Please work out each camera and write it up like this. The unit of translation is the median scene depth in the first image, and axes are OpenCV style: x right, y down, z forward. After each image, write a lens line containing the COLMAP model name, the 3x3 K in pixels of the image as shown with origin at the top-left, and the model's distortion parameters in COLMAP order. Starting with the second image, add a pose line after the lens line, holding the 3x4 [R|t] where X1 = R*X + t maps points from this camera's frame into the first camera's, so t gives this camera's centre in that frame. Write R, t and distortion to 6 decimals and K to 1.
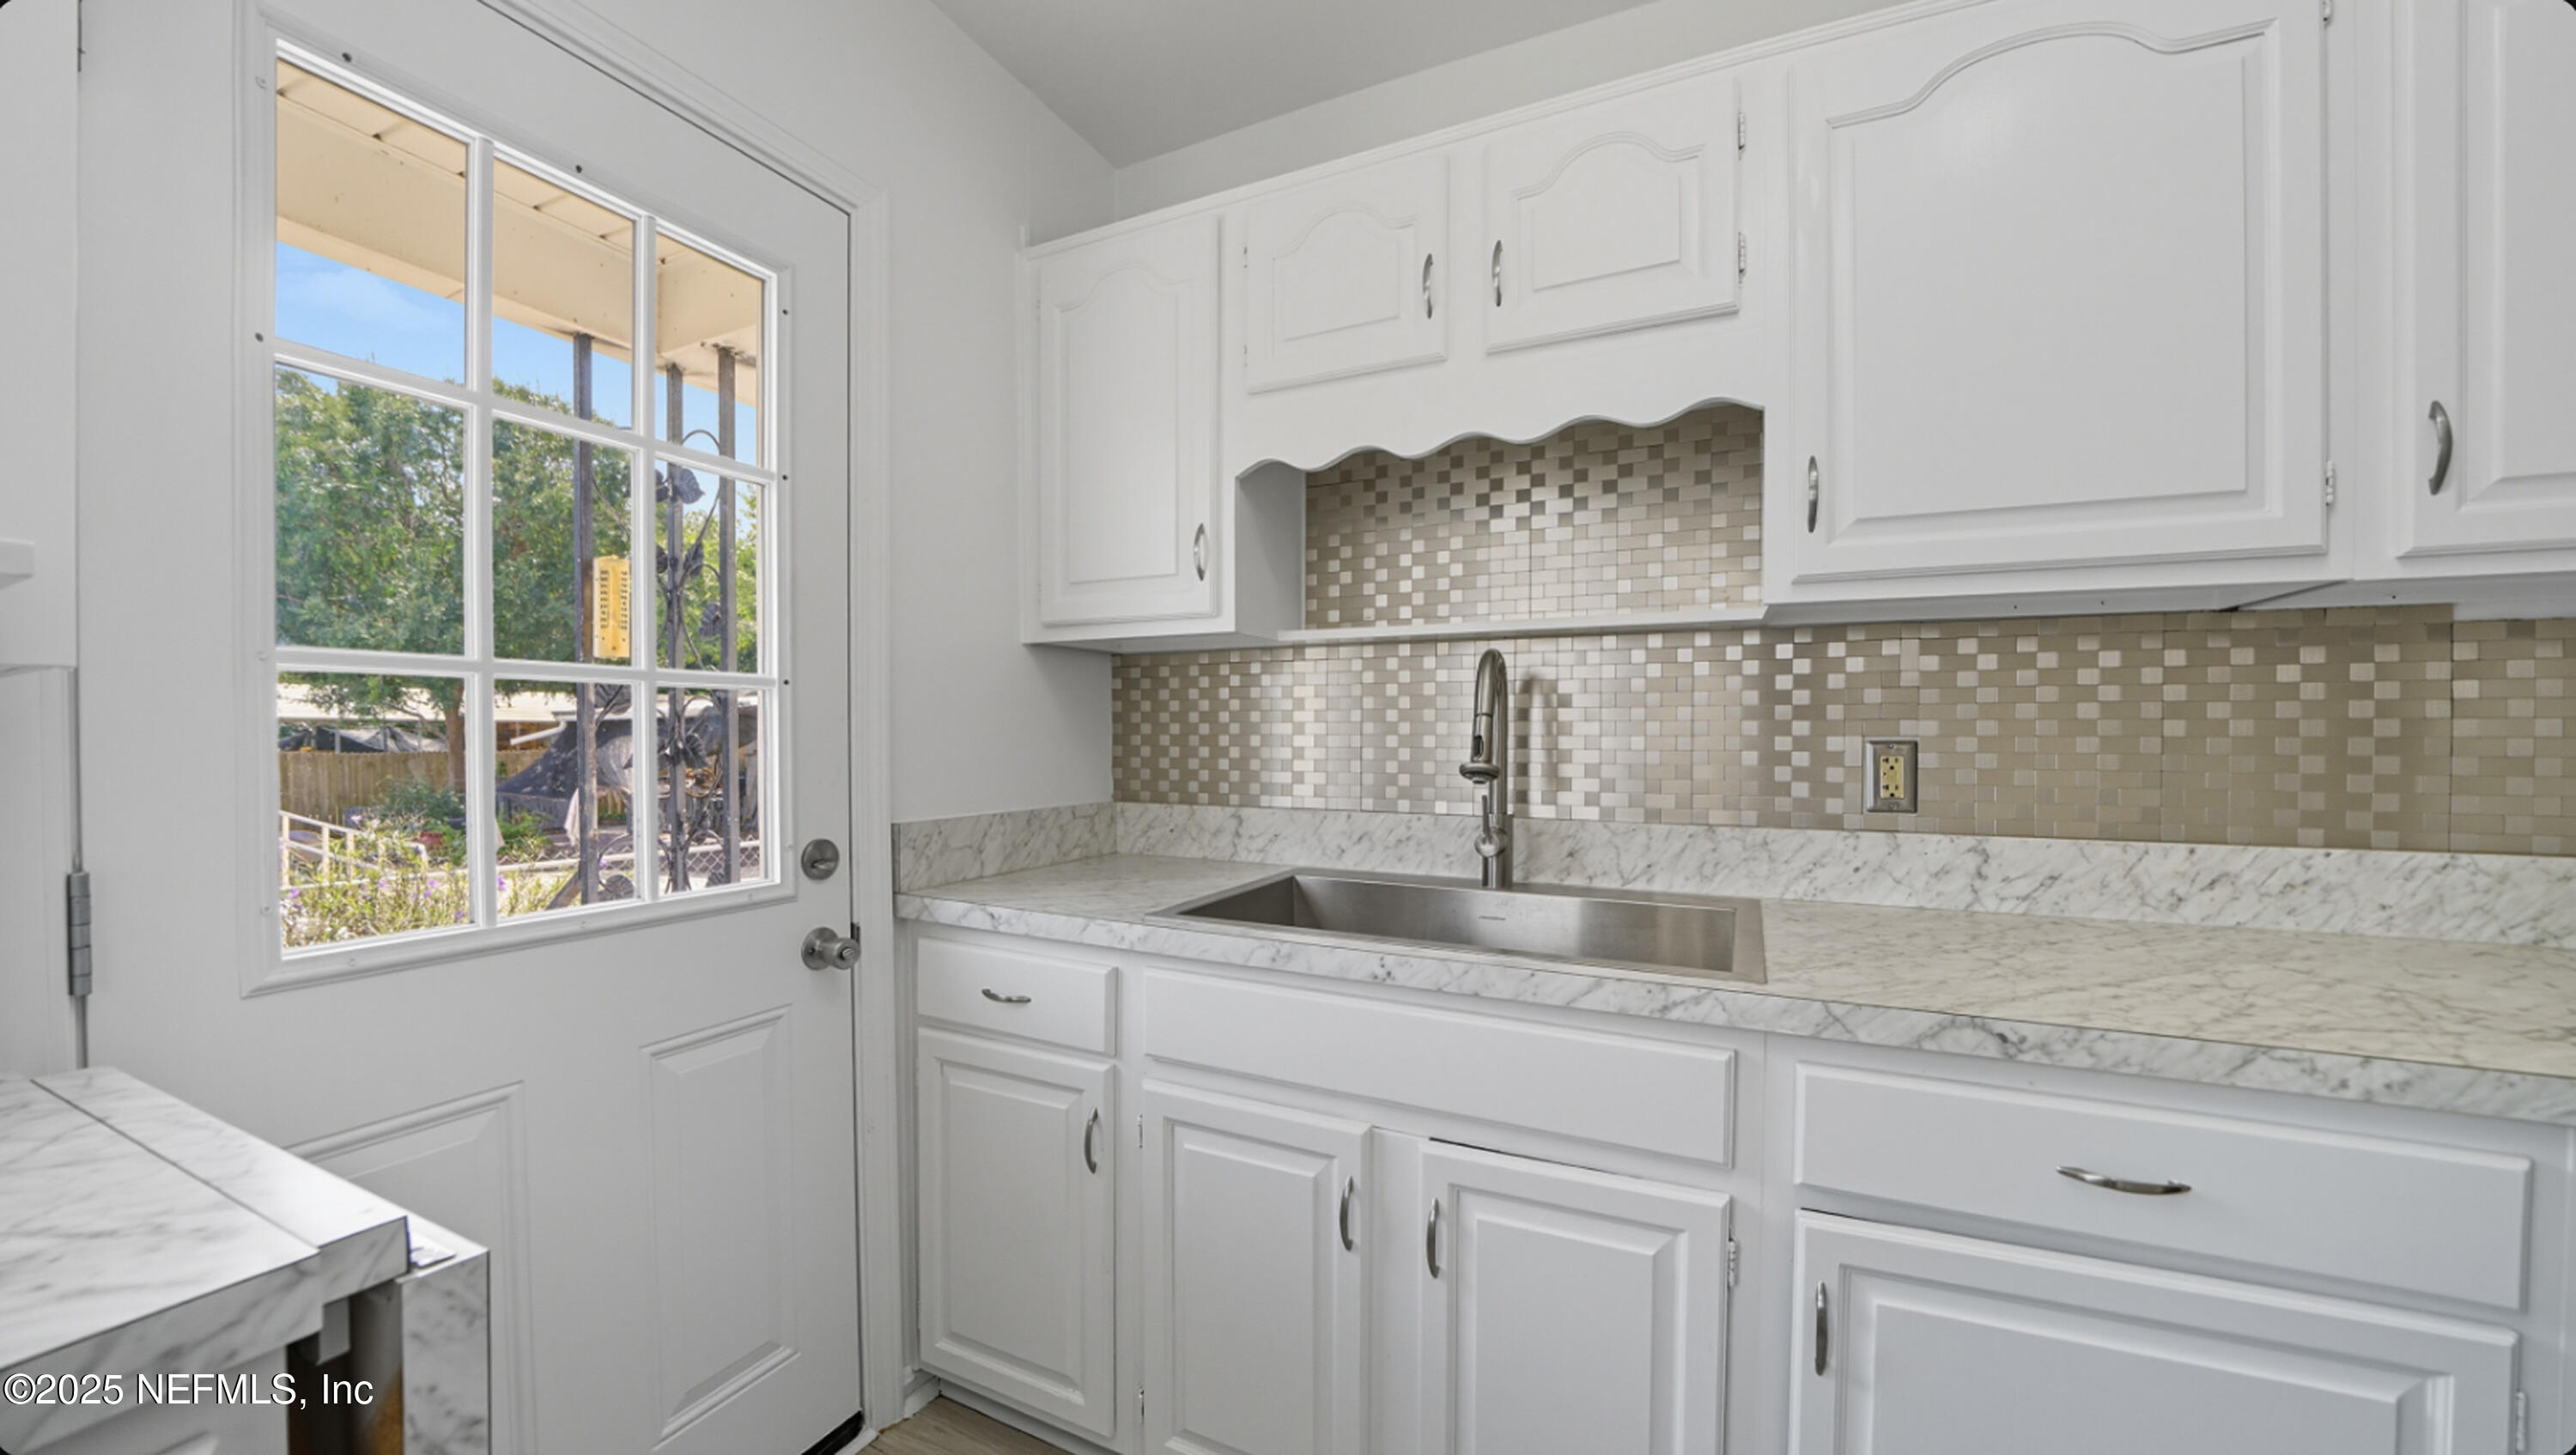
lens RADIAL K [[942.1, 0, 1291.3], [0, 942.1, 757.1], [0, 0, 1]] dist [-0.019946, 0.000013]
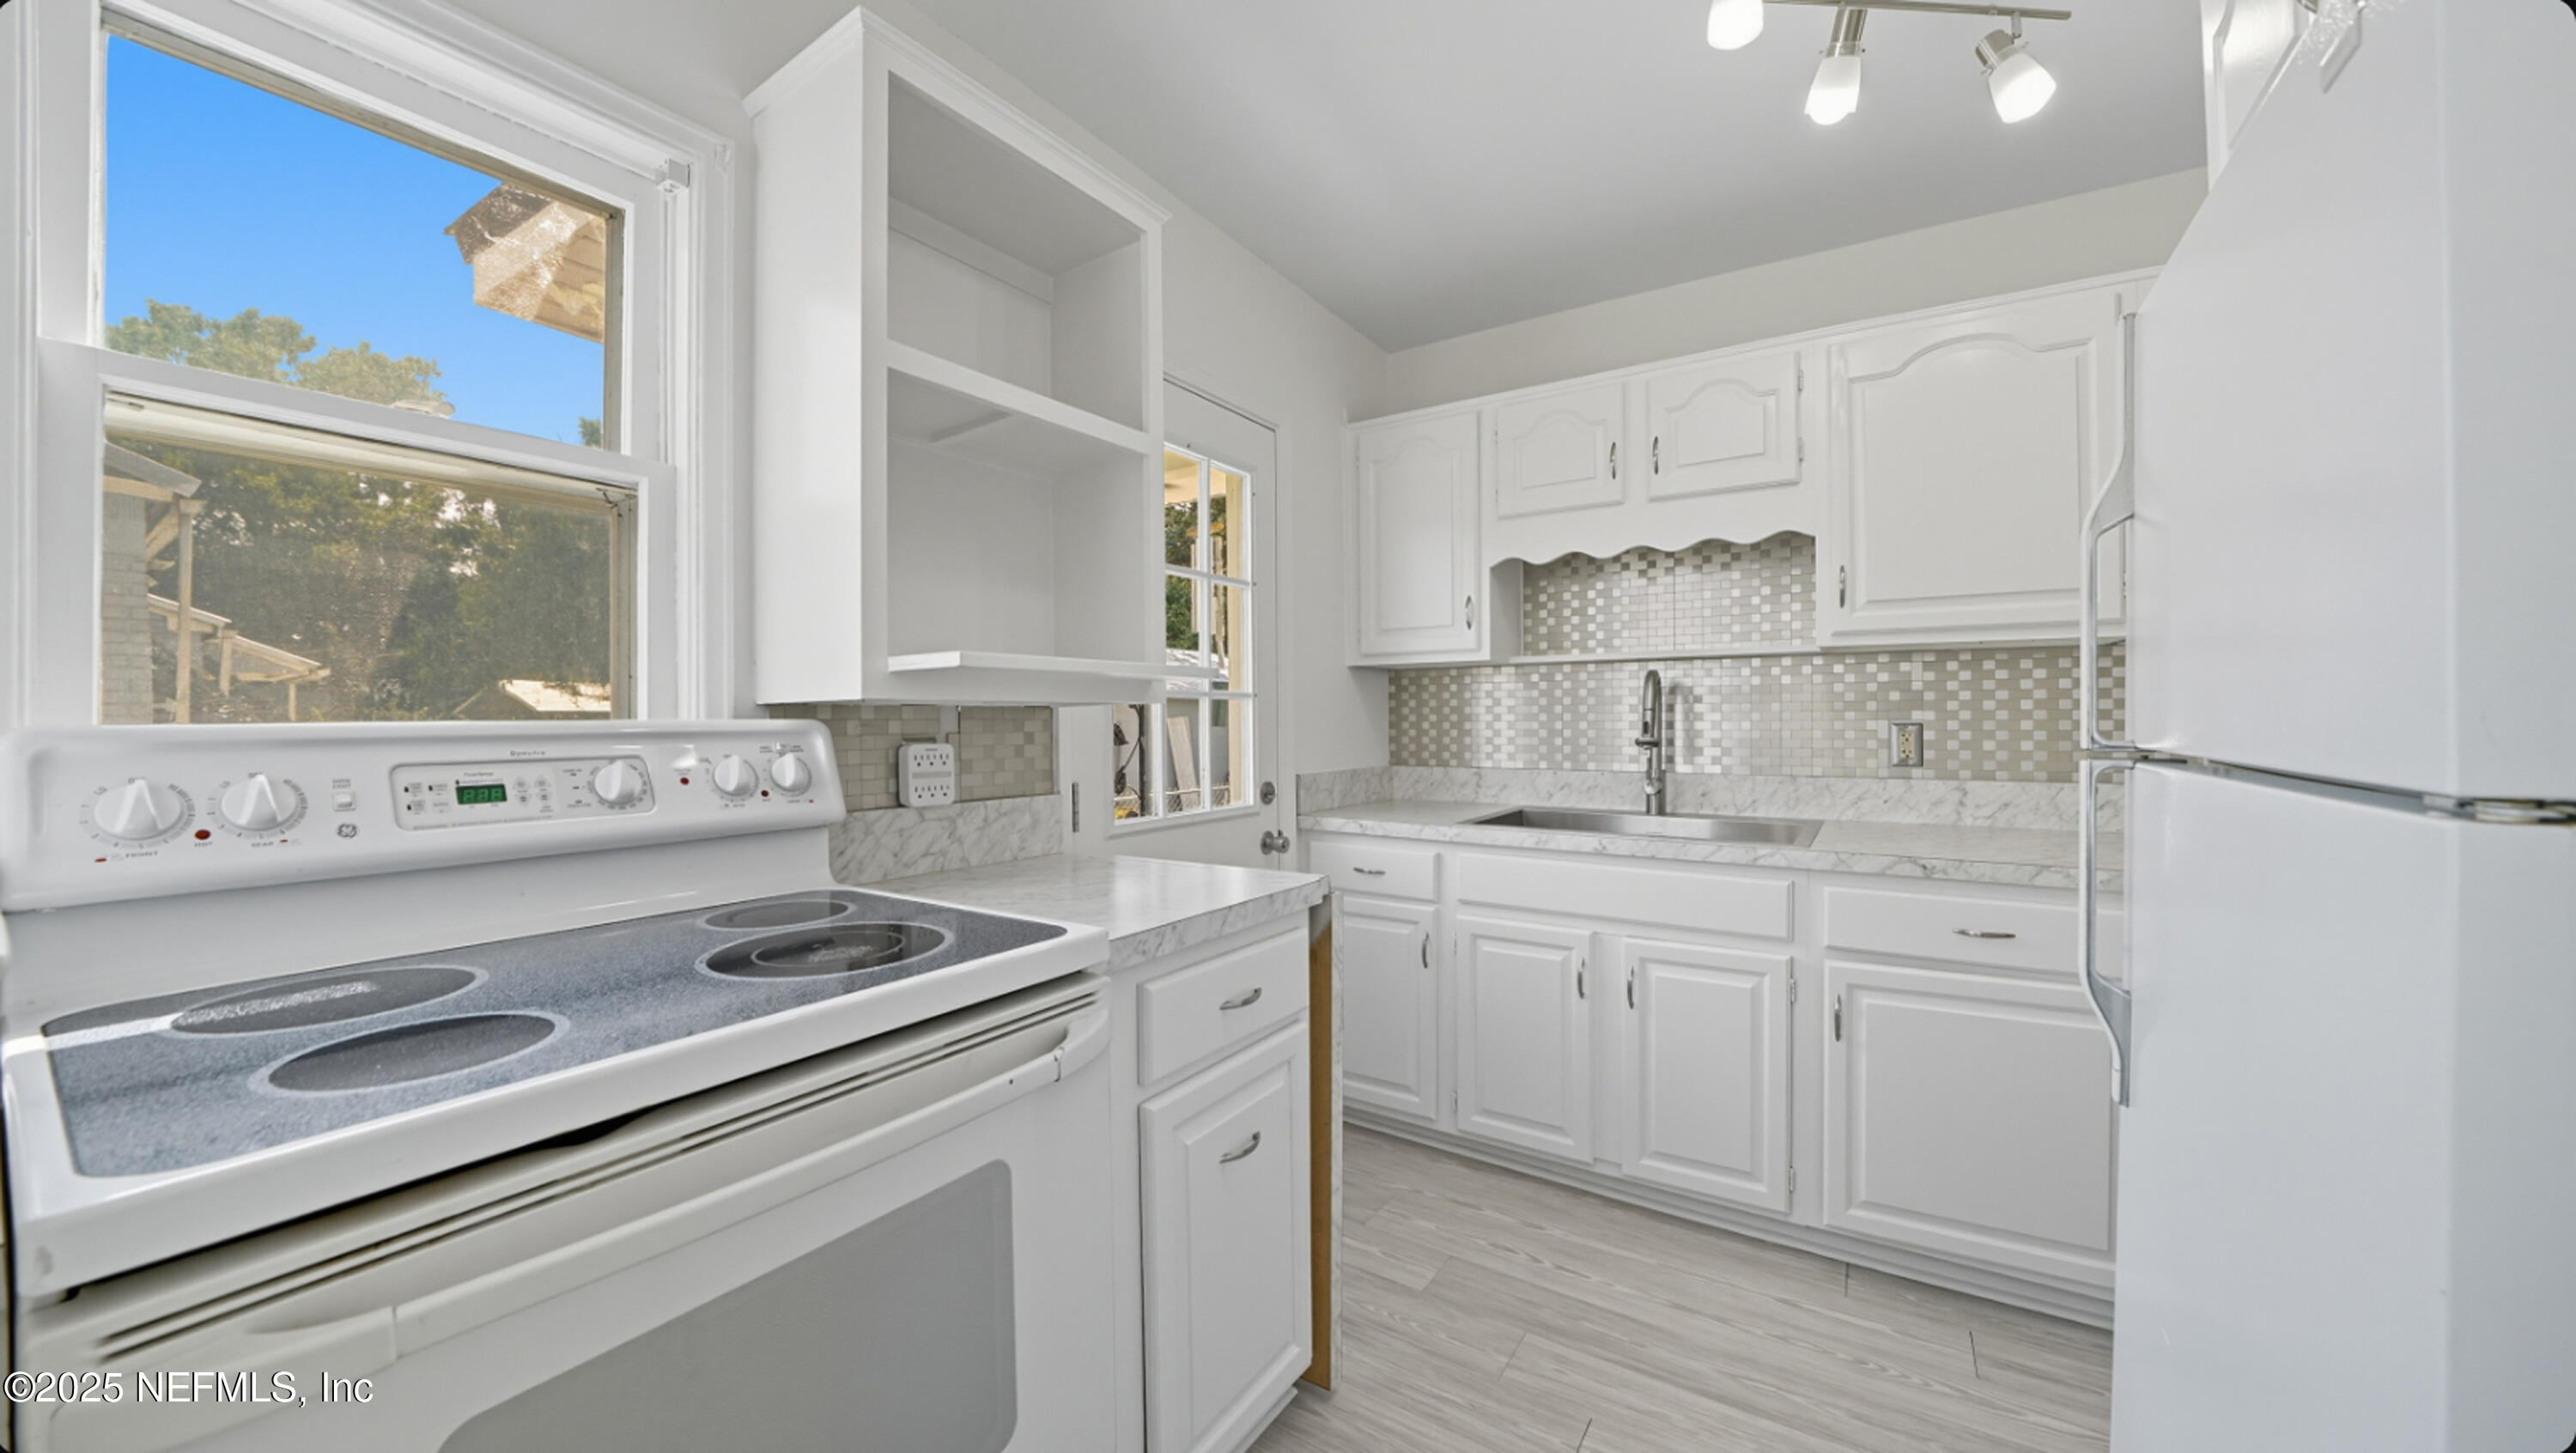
lens RADIAL K [[918.7, 0, 1288.0], [0, 918.7, 726.5], [0, 0, 1]] dist [-0.018134, 0.000054]
pose [[0.991215, -0.006221, -0.132116, -0.215460], [0.004225, 0.999873, -0.015381, 0.008206], [0.132195, 0.014688, 0.991115, -0.701049]]
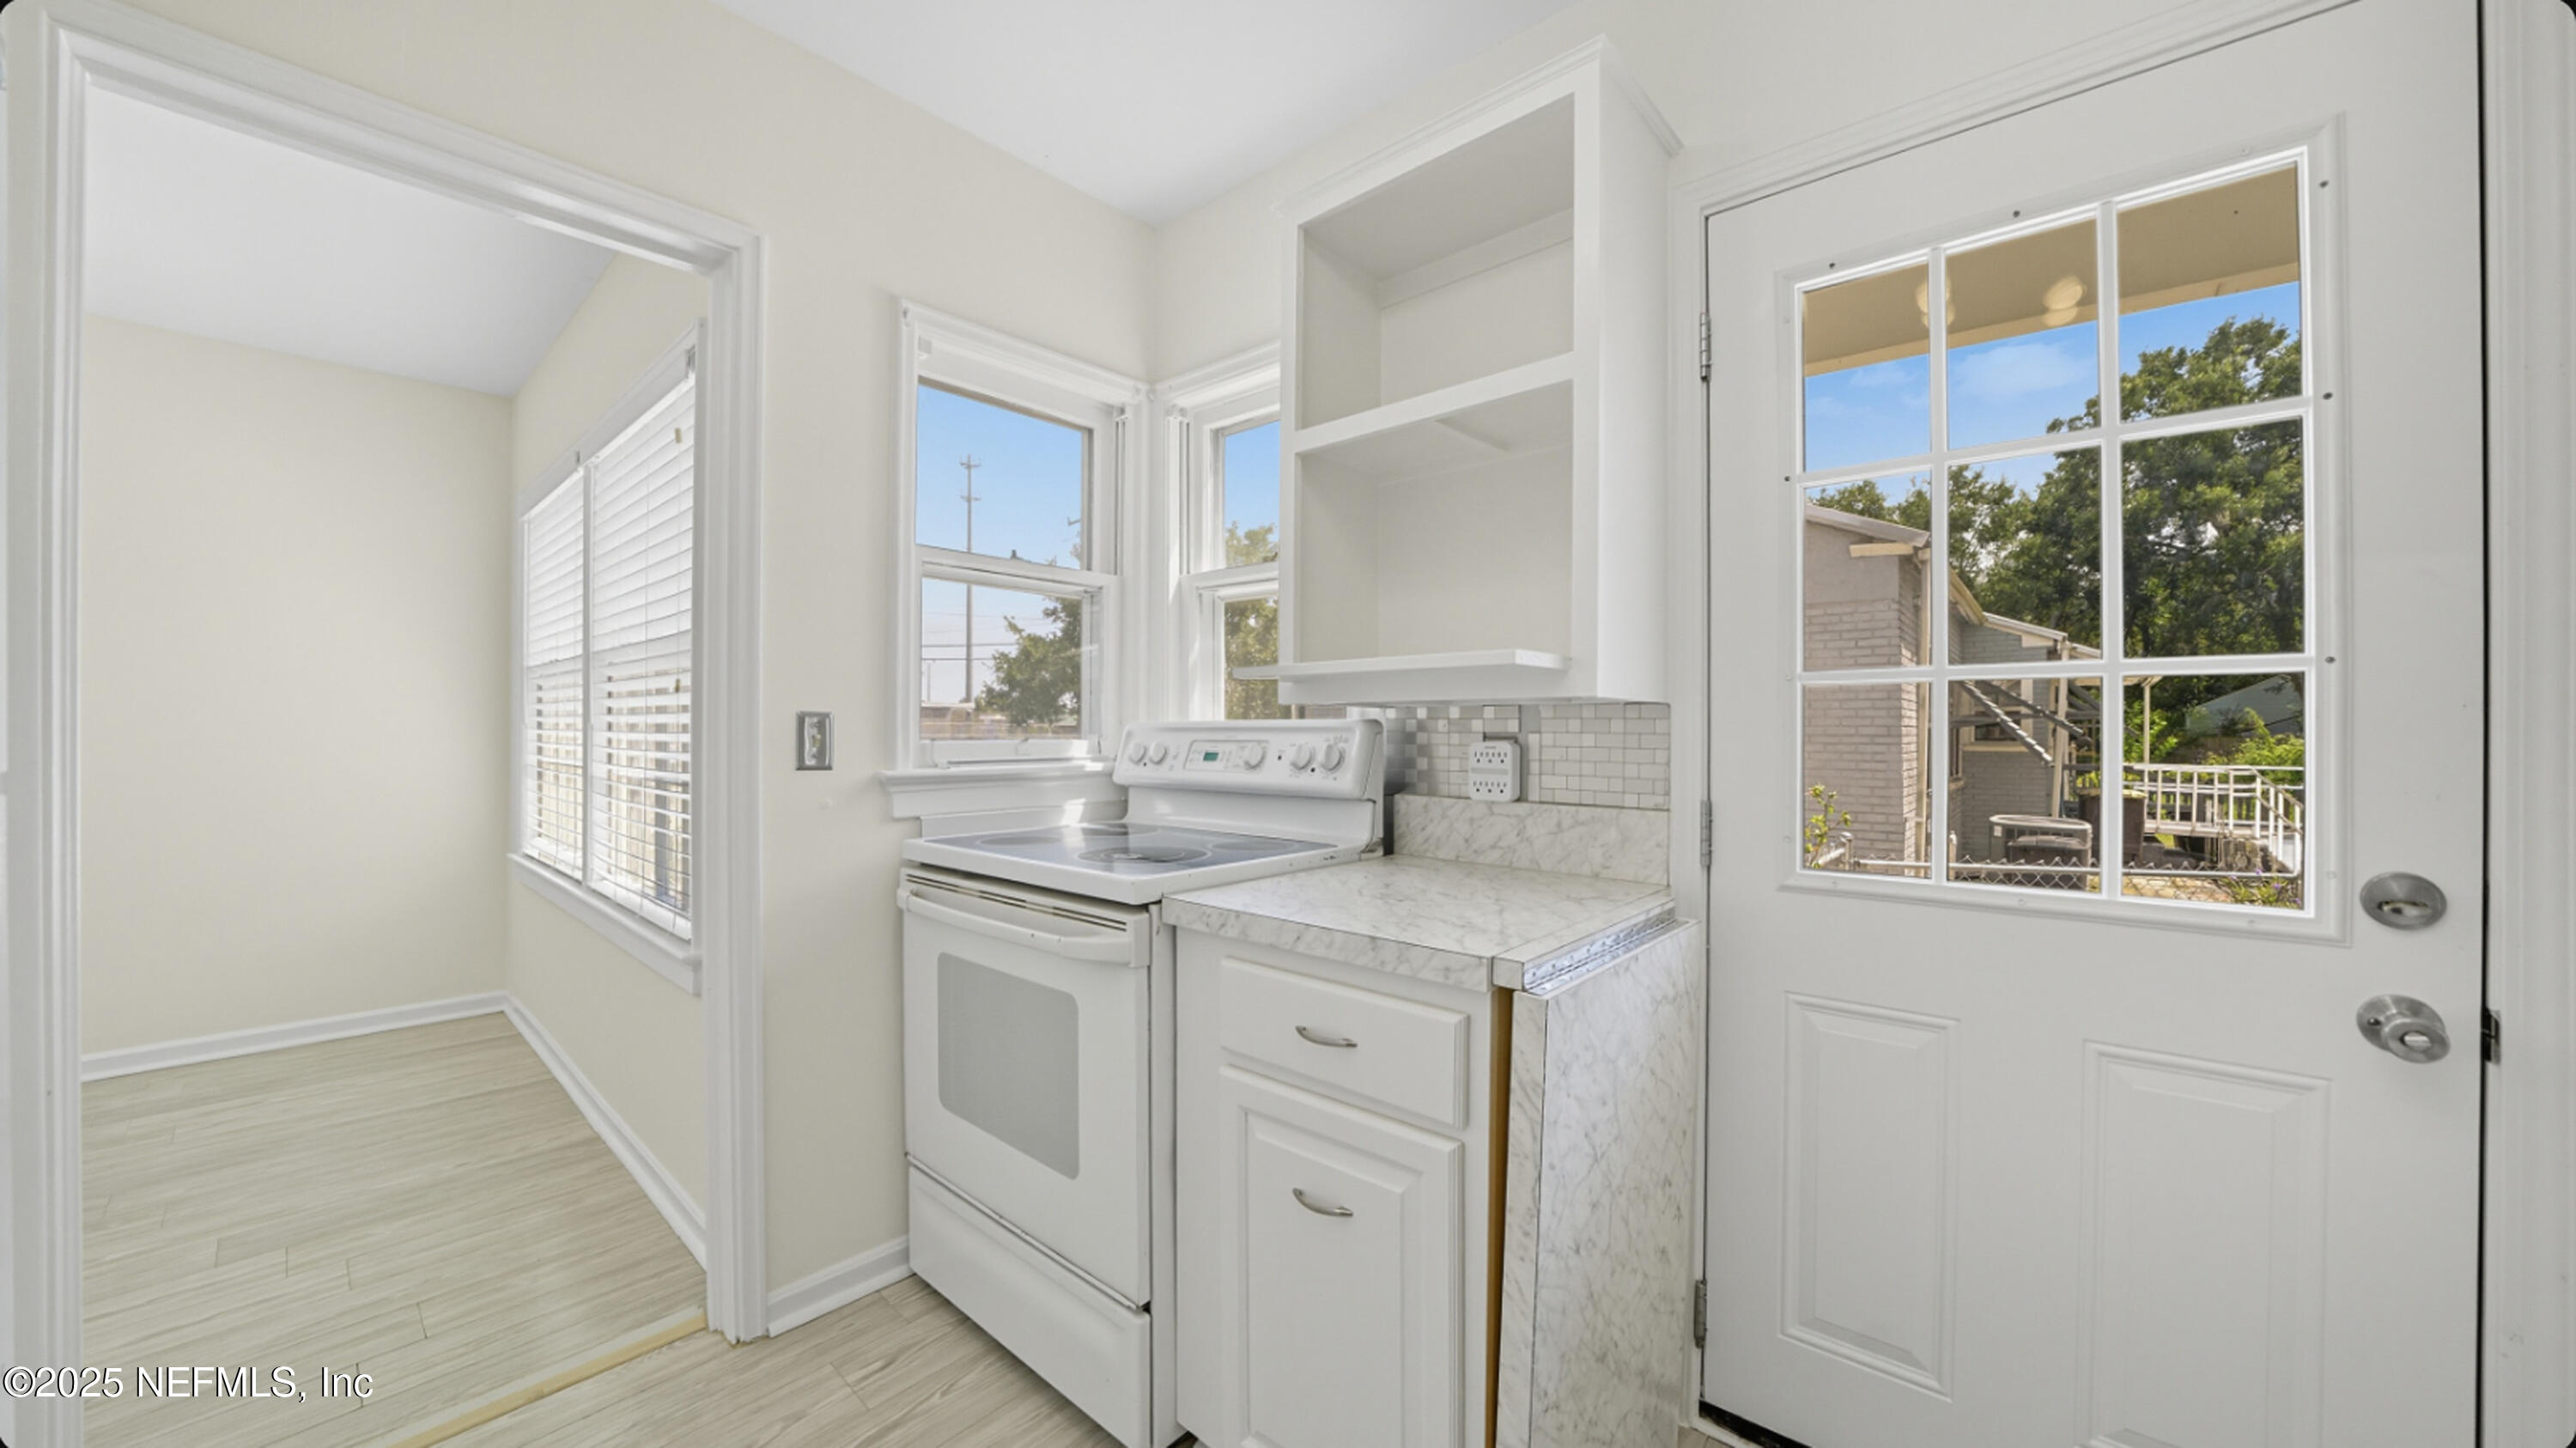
lens RADIAL K [[917.3, 0, 1273.3], [0, 917.3, 735.4], [0, 0, 1]] dist [-0.017976, -0.000172]
pose [[-0.286333, 0.007986, -0.958097, 0.369465], [-0.022118, 0.999644, 0.014942, -0.008173], [0.957875, 0.025470, -0.286054, 0.339641]]
